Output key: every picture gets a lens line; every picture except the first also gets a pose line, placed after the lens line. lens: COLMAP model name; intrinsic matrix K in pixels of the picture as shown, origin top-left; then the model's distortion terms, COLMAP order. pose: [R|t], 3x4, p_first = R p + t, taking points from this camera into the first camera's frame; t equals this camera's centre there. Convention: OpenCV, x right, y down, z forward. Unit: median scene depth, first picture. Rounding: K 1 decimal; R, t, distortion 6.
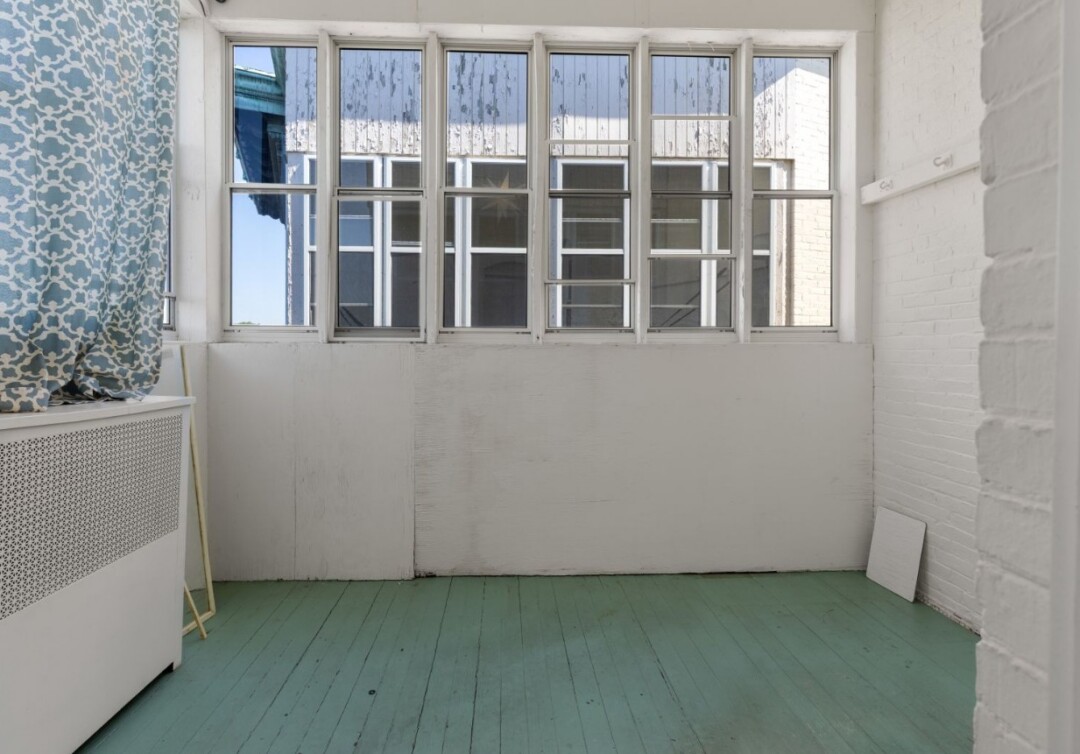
lens RADIAL K [[556.5, 0, 538.6], [0, 556.5, 351.4], [0, 0, 1]] dist [-0.001269, -0.000713]
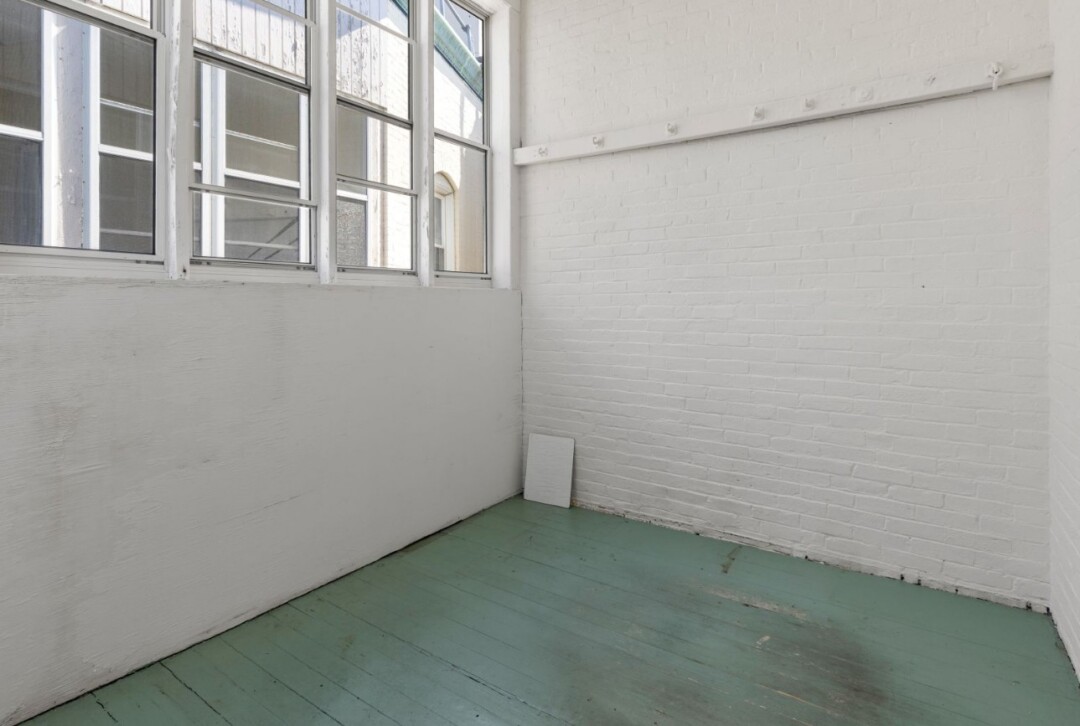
lens RADIAL K [[547.6, 0, 540.9], [0, 547.6, 307.5], [0, 0, 1]] dist [0.000894, -0.001216]
pose [[0.601420, -0.005623, 0.798913, -0.260733], [0.006591, 0.999976, 0.002076, 0.018985], [-0.798906, 0.004017, 0.601443, 0.304236]]
